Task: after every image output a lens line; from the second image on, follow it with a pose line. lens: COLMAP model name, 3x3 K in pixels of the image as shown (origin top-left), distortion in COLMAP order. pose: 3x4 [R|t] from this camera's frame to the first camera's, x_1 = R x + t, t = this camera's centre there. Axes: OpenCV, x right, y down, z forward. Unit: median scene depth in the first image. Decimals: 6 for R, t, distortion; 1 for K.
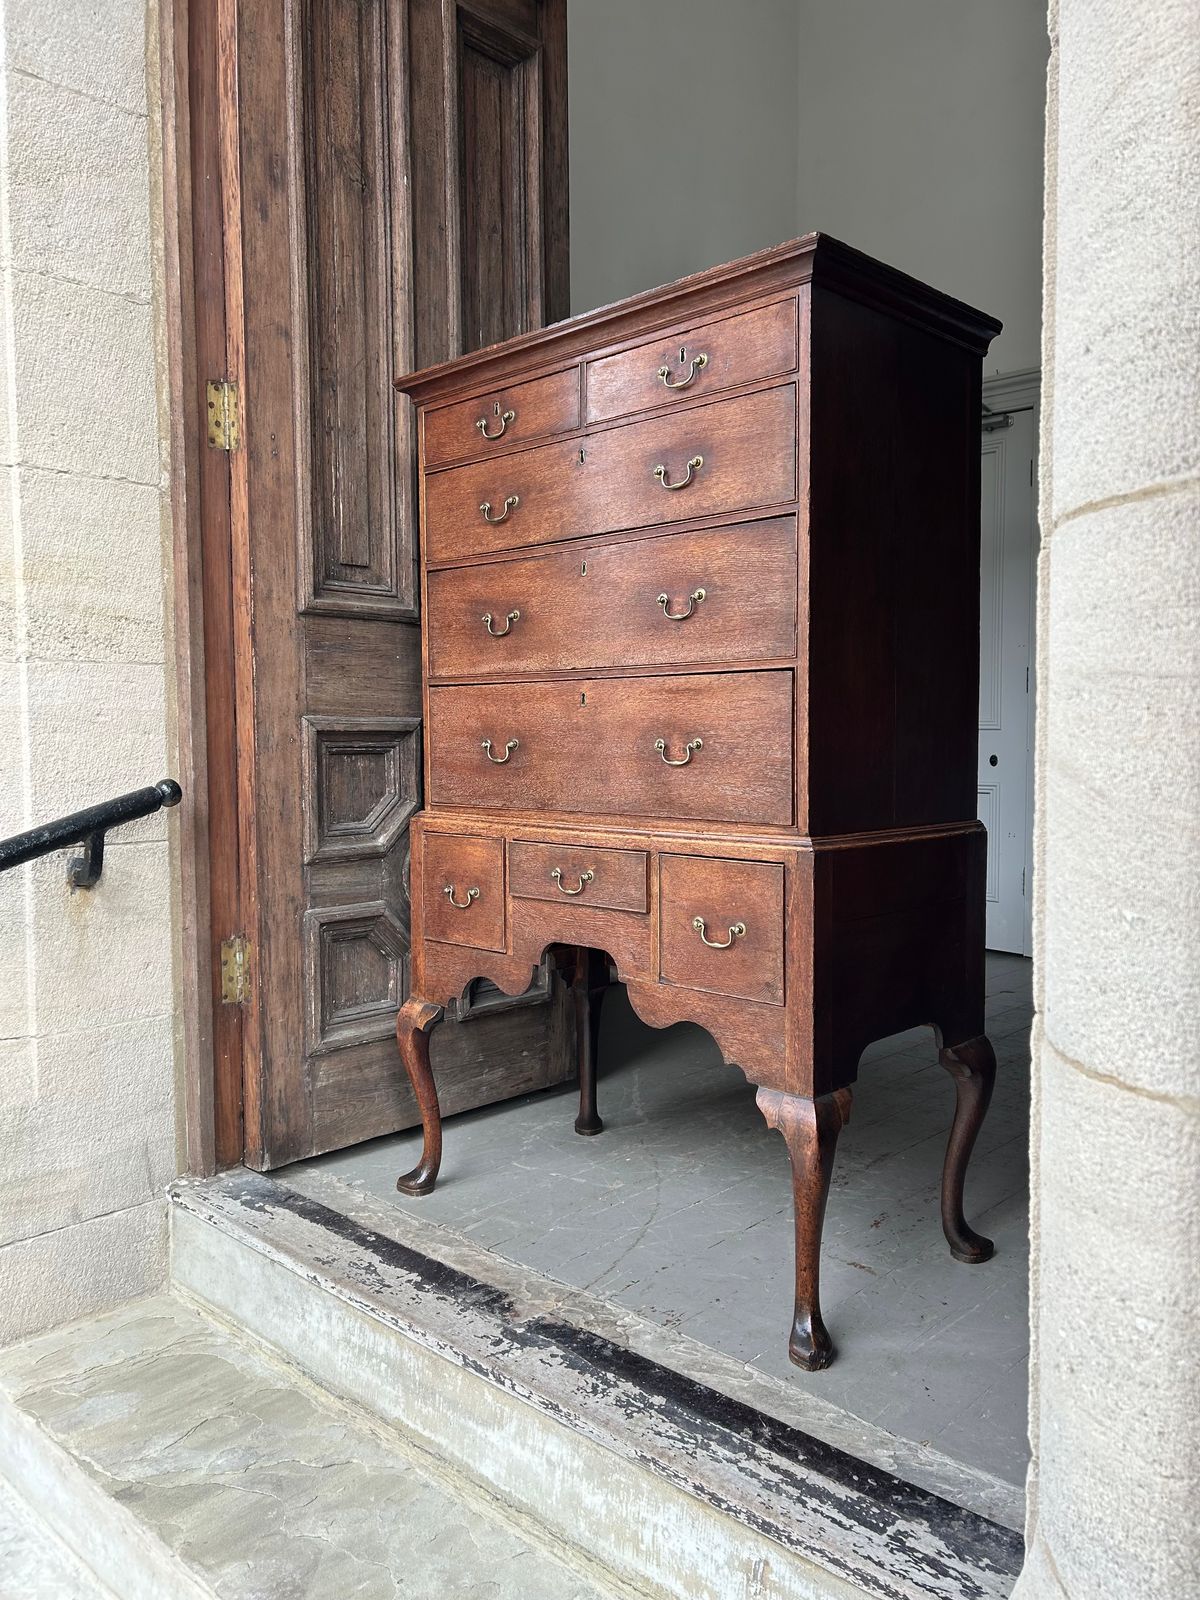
lens RADIAL K [[1200.8, 0, 588.9], [0, 1200.8, 796.6], [0, 0, 1]] dist [0.049847, -0.062557]
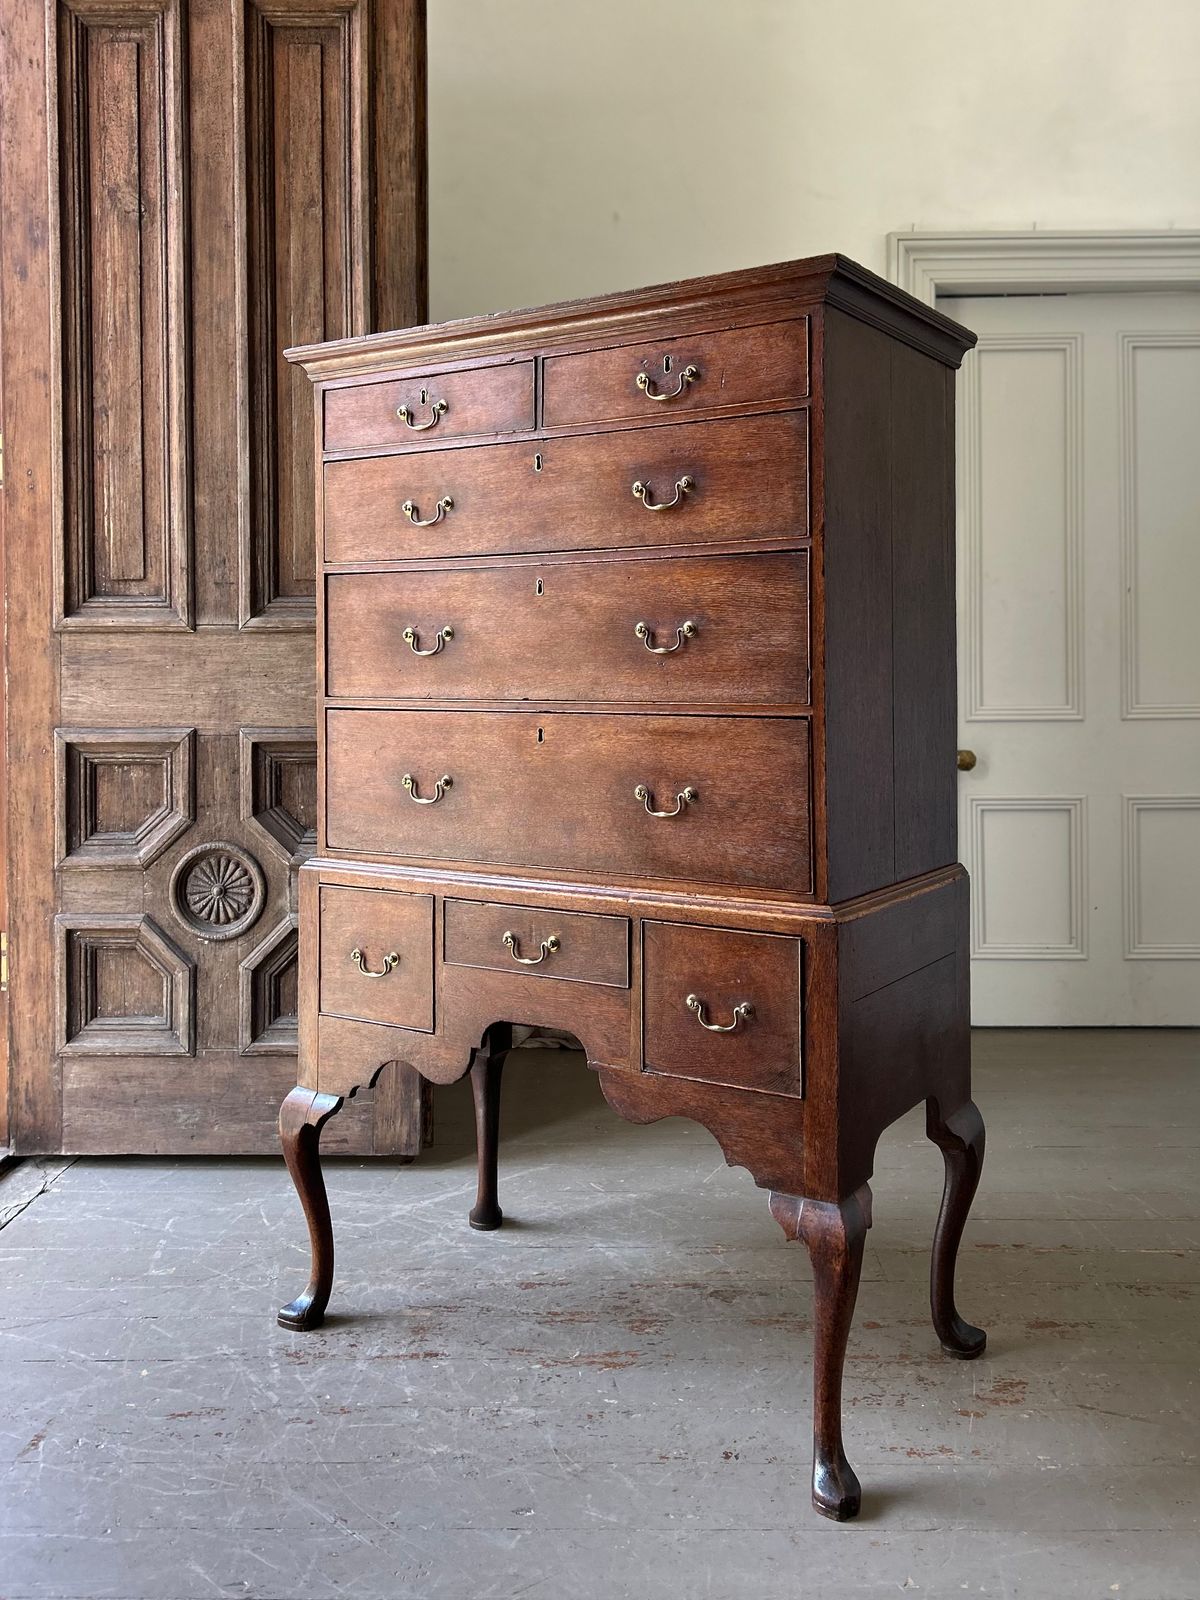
lens RADIAL K [[1398.8, 0, 610.3], [0, 1398.8, 671.8], [0, 0, 1]] dist [0.025983, -0.020047]
pose [[0.684559, 0.001790, -0.728956, 0.960930], [-0.038589, 0.998684, -0.033785, -0.090832], [0.727936, 0.051257, 0.683727, 0.496533]]
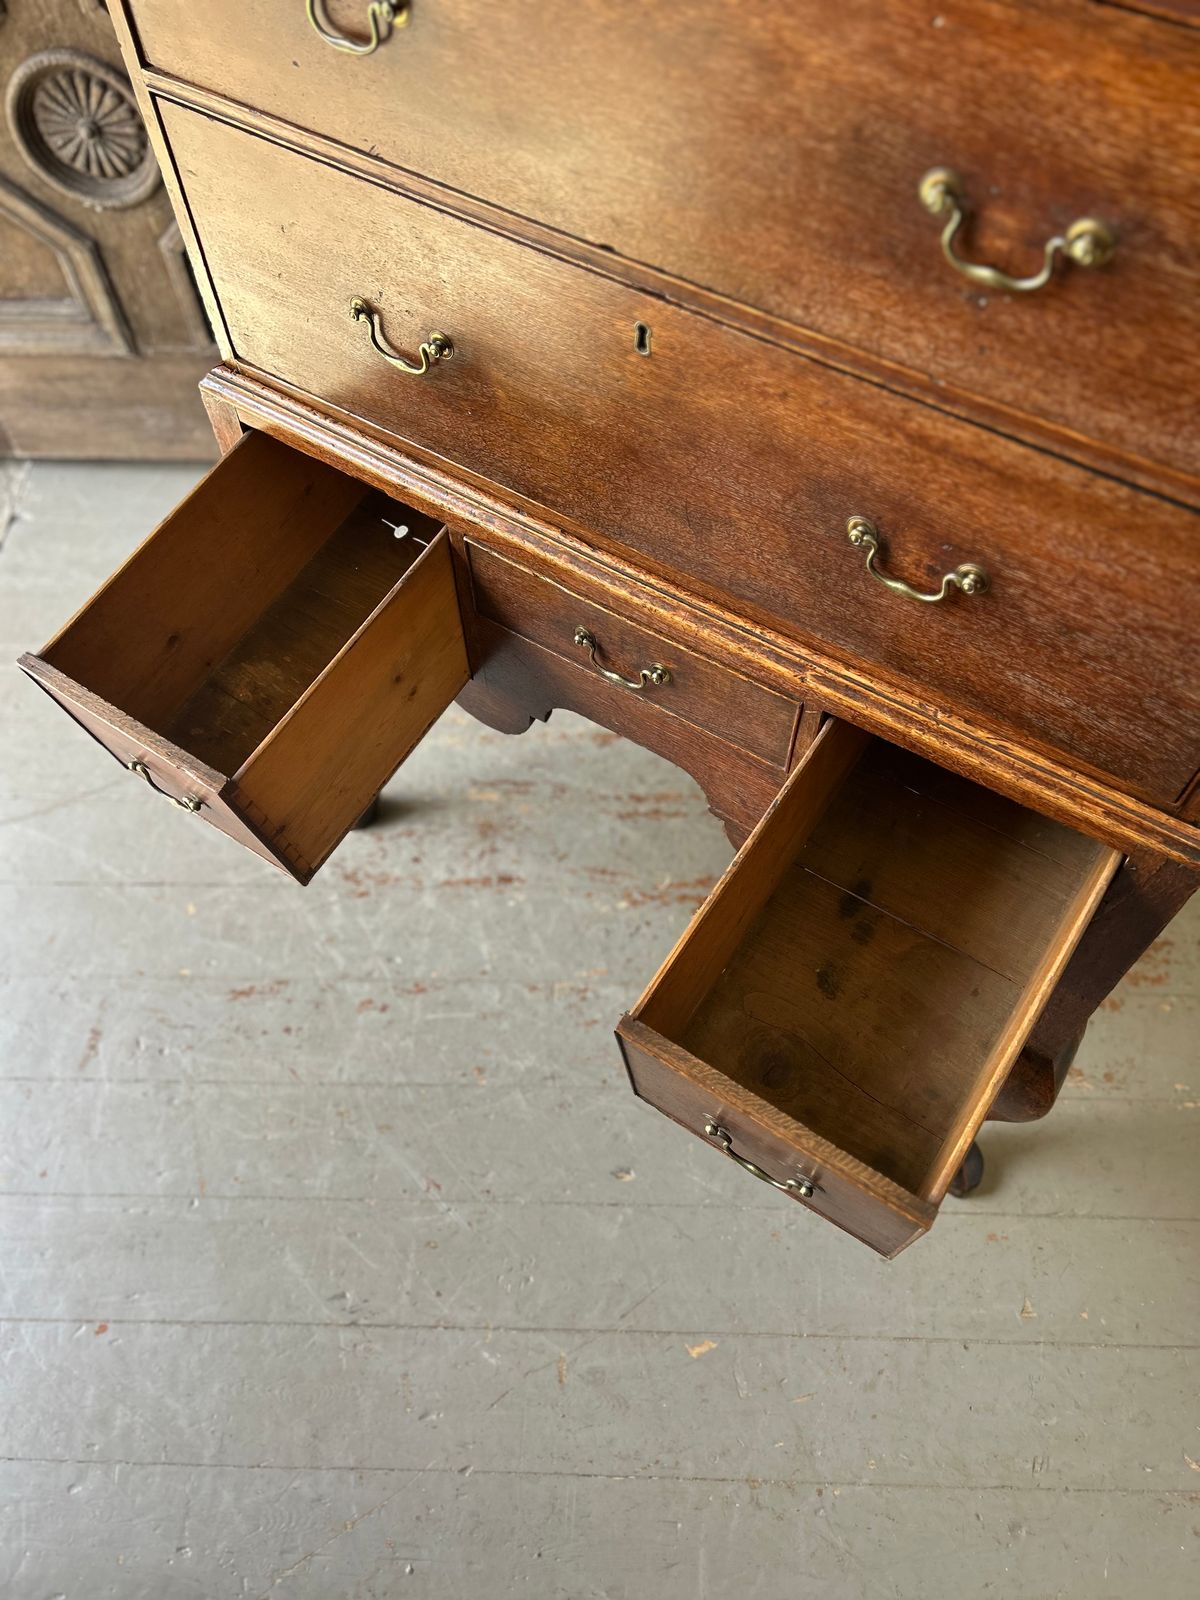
lens RADIAL K [[1200.8, 0, 601.4], [0, 1200.8, 801.5], [0, 0, 1]] dist [0.049847, -0.062557]
pose [[0.672619, 0.620263, -0.403556, 0.531611], [-0.028365, 0.566564, 0.823530, -0.269763], [0.739445, -0.542475, 0.398675, 0.828830]]
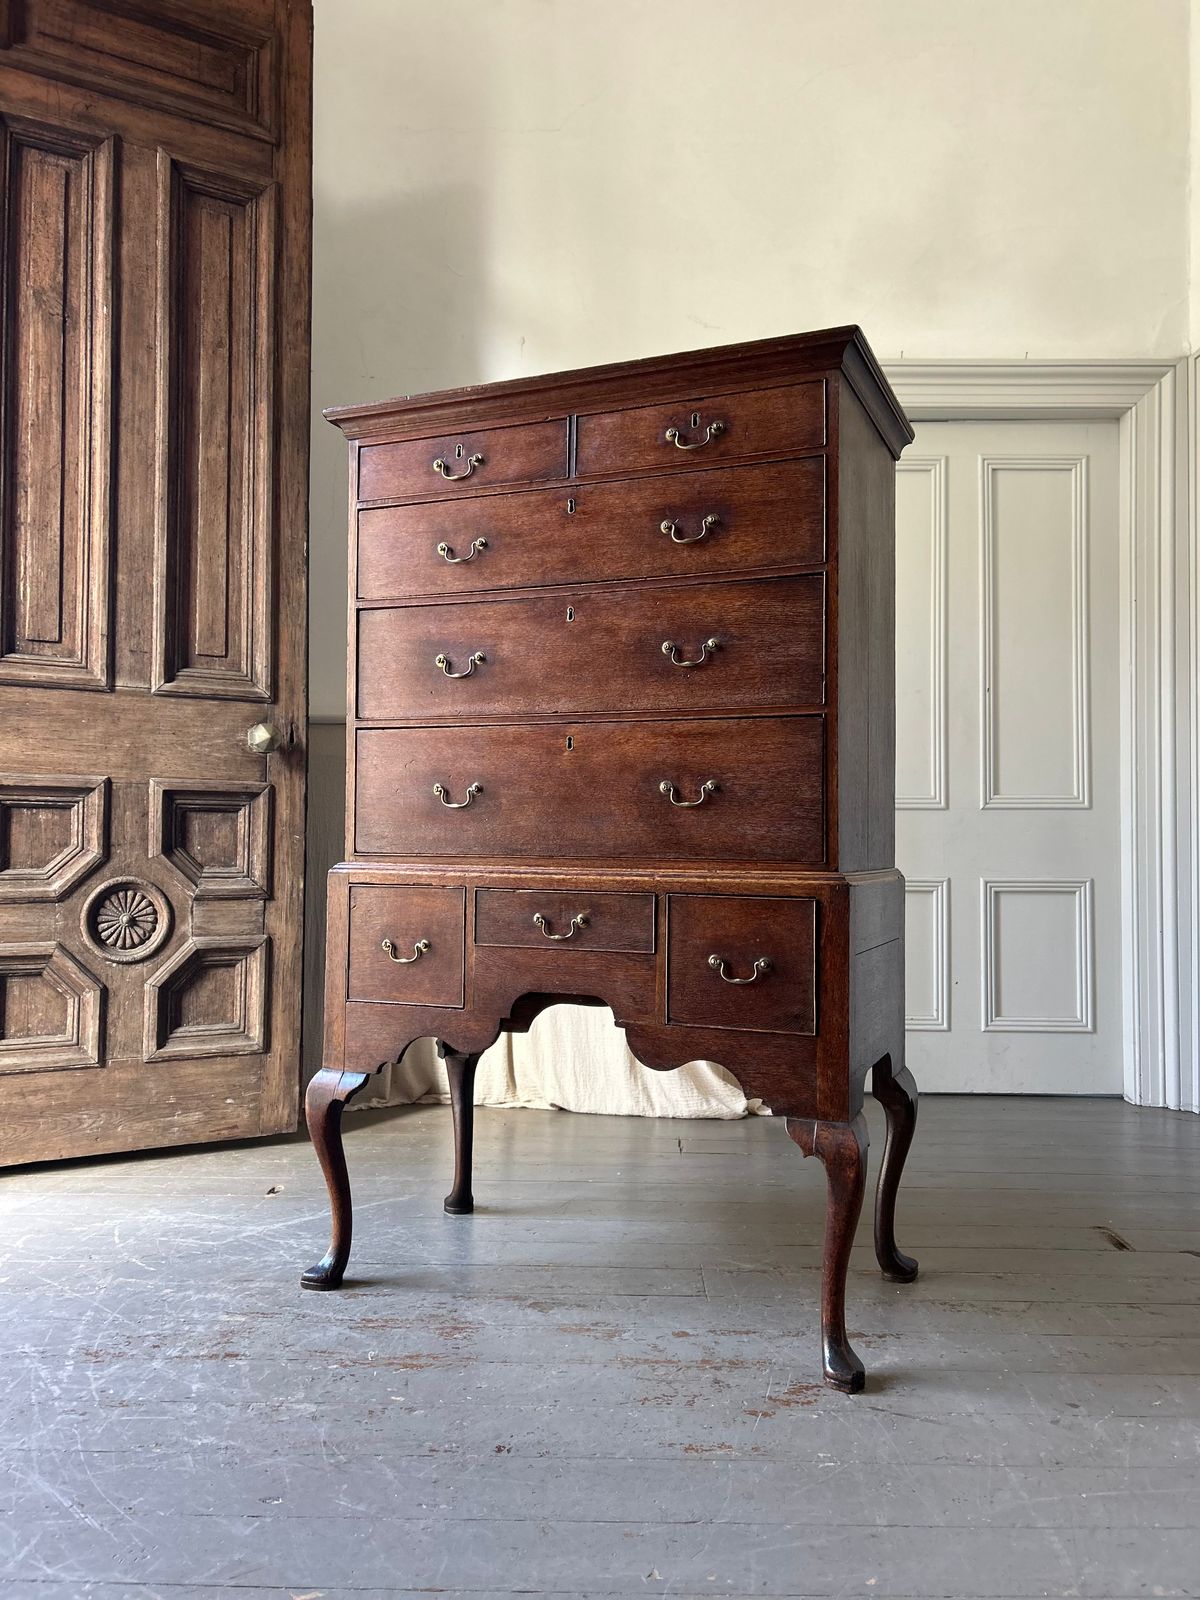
lens RADIAL K [[1200.8, 0, 590.1], [0, 1200.8, 806.6], [0, 0, 1]] dist [0.049847, -0.062557]
pose [[0.962622, 0.002907, -0.270833, 0.615312], [-0.026952, 0.996007, -0.085104, 0.046341], [0.269504, 0.089222, 0.958857, 0.065390]]
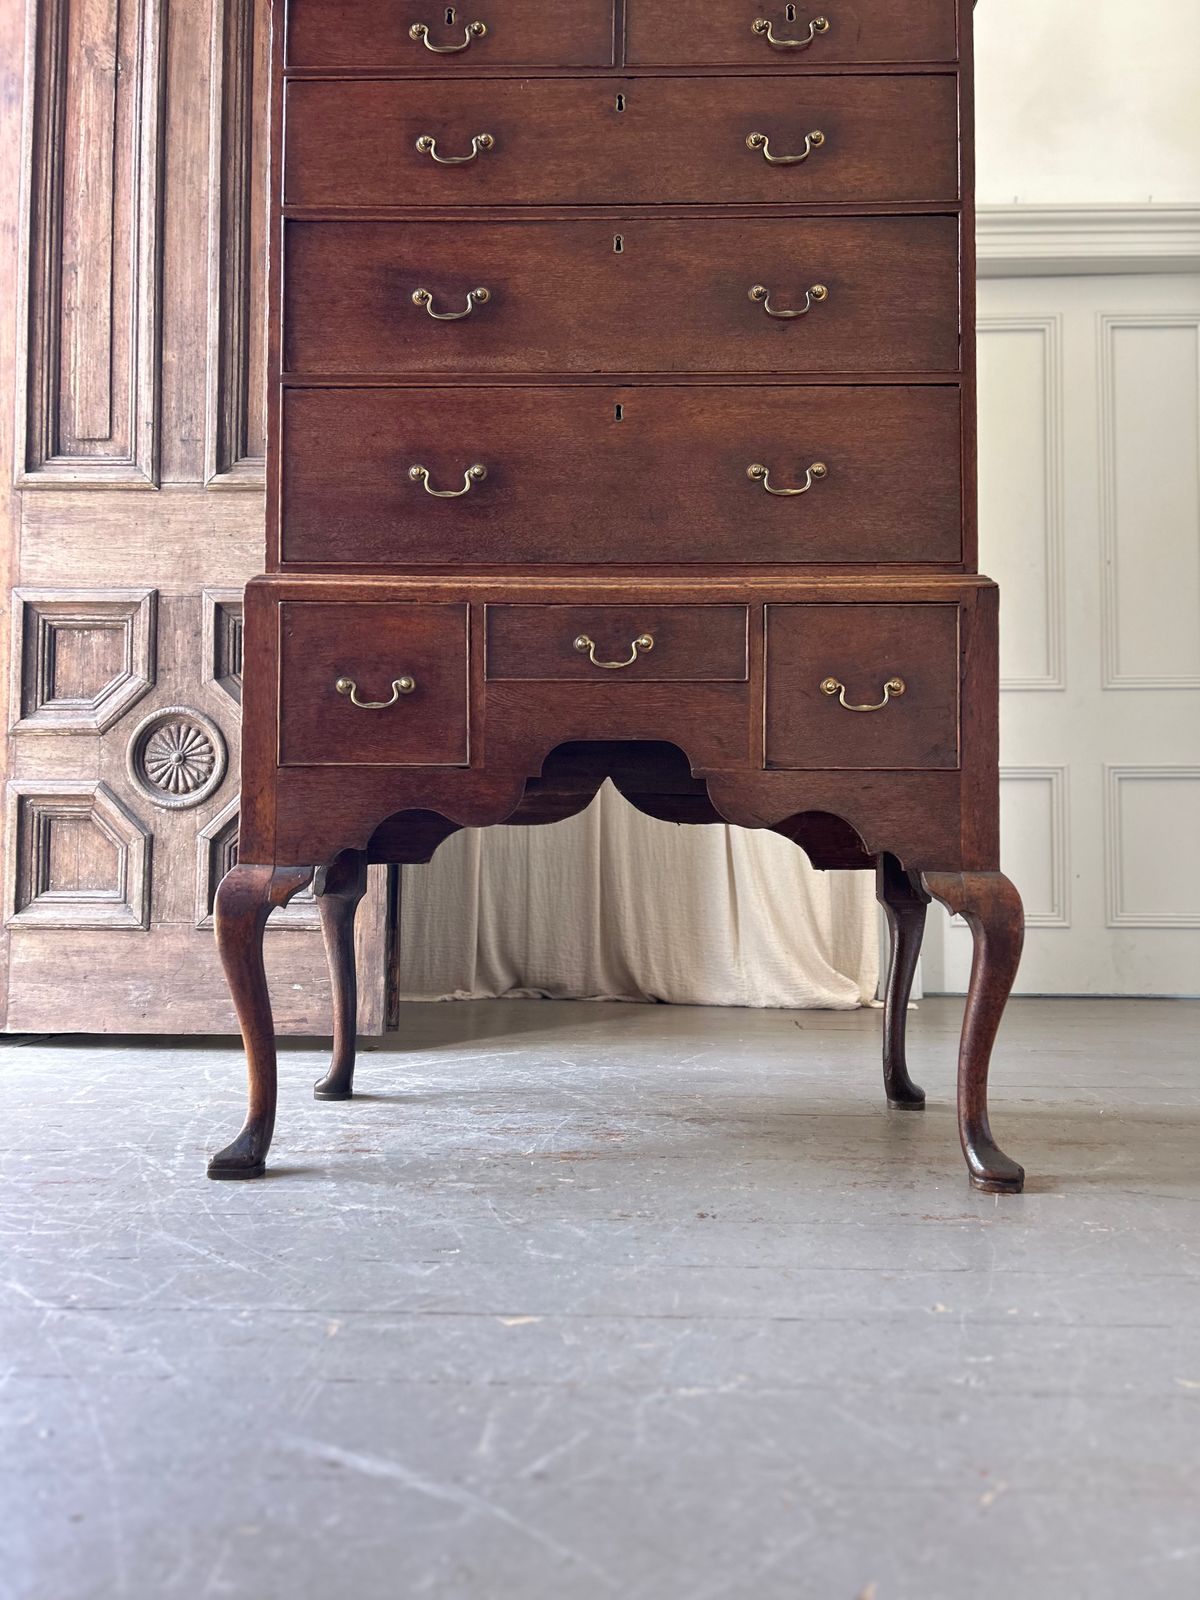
lens RADIAL K [[1200.8, 0, 596.0], [0, 1200.8, 805.9], [0, 0, 1]] dist [0.049847, -0.062557]
pose [[0.675003, -0.022596, -0.737469, 0.818779], [-0.050081, 0.995823, -0.076350, 0.164583], [0.736114, 0.088470, 0.671051, 0.672786]]
